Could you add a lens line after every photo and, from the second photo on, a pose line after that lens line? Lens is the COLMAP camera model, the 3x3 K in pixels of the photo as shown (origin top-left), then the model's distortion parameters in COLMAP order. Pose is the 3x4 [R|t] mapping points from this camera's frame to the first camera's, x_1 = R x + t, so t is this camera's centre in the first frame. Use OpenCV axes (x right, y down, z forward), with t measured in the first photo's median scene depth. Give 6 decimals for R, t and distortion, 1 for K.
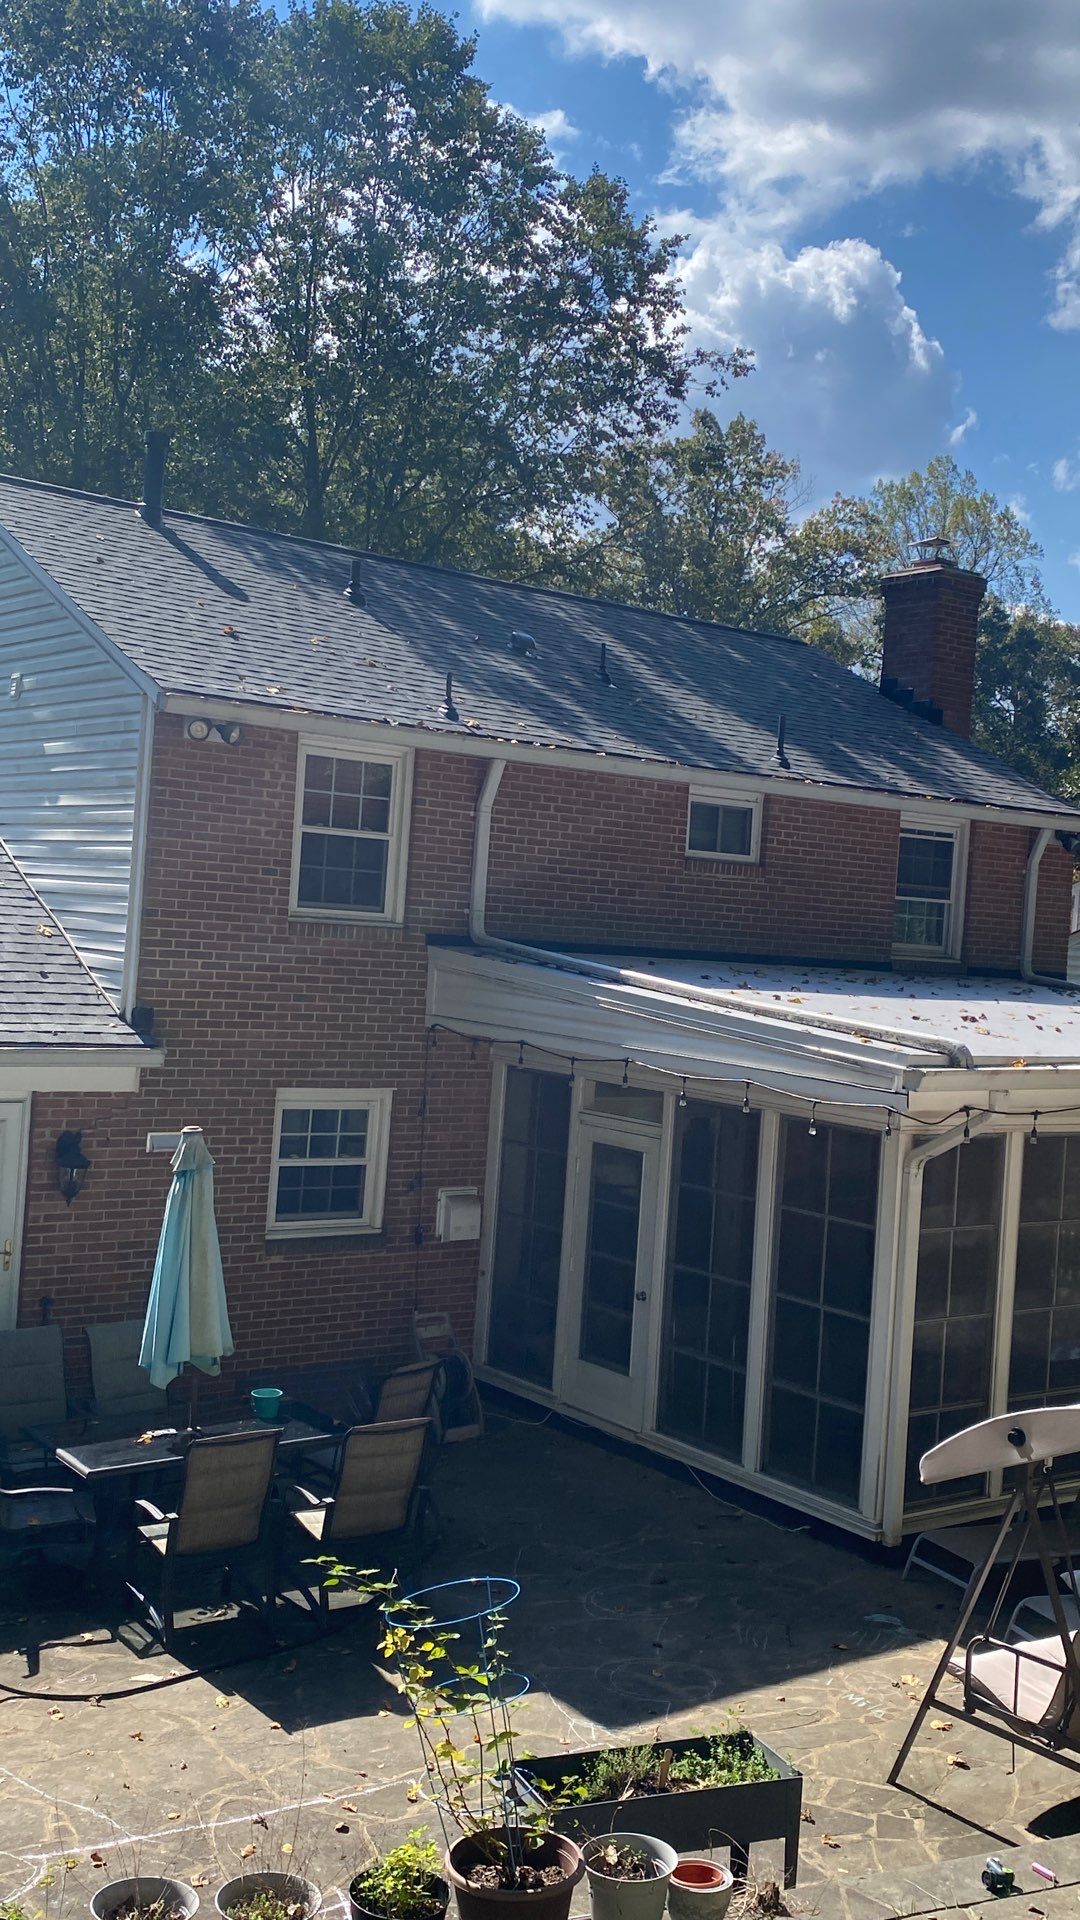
lens RADIAL K [[1941.0, 0, 537.2], [0, 1941.0, 872.5], [0, 0, 1]] dist [-0.006877, -0.004136]
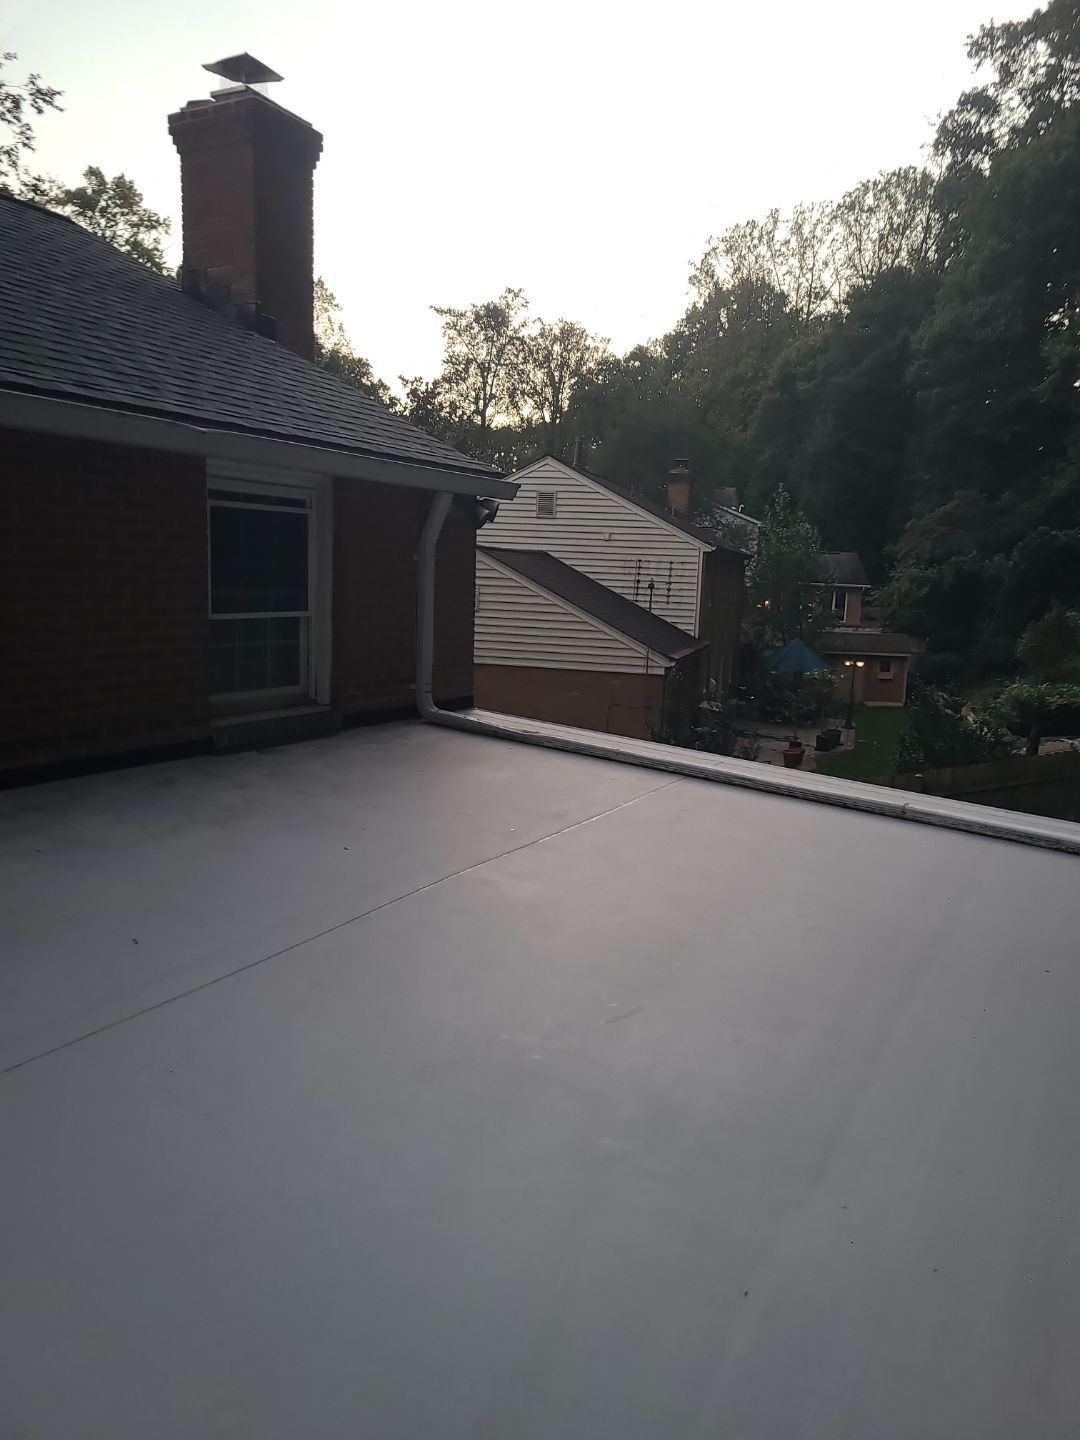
lens RADIAL K [[1057.0, 0, 540.0], [0, 1057.0, 720.0], [0, 0, 1]] dist [-0.002787, -0.003269]
pose [[0.907675, -0.094283, 0.408947, 0.138814], [0.012965, 0.980272, 0.197226, -0.016499], [-0.419474, -0.173716, 0.890991, 0.659664]]
